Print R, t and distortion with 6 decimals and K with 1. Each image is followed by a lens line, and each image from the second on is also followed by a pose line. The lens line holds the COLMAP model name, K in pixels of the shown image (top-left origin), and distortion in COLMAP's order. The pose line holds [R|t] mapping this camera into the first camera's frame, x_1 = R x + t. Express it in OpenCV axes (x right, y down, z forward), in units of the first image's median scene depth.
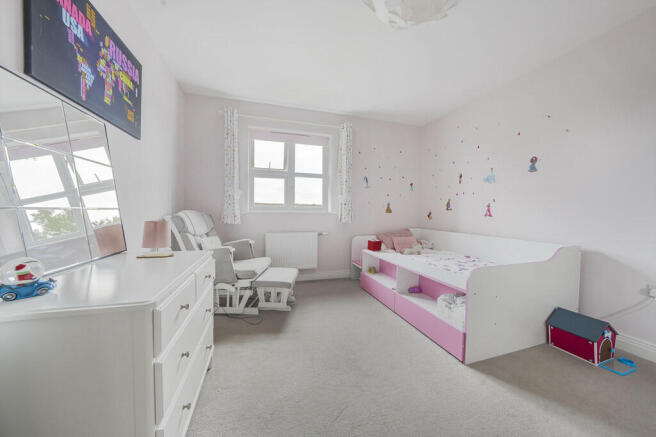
lens RADIAL K [[229.3, 0, 329.6], [0, 229.3, 211.1], [0, 0, 1]] dist [-0.000086, 0.000016]
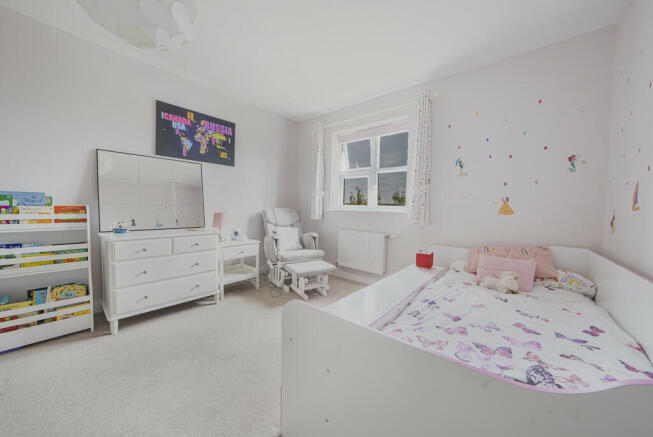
lens RADIAL K [[236.2, 0, 324.9], [0, 236.2, 208.7], [0, 0, 1]] dist [-0.001979, -0.000029]
pose [[0.541602, 0.008739, -0.840590, 0.818768], [-0.015927, 0.999873, 0.000132, 0.000445], [0.840484, 0.013317, 0.541672, 0.469131]]
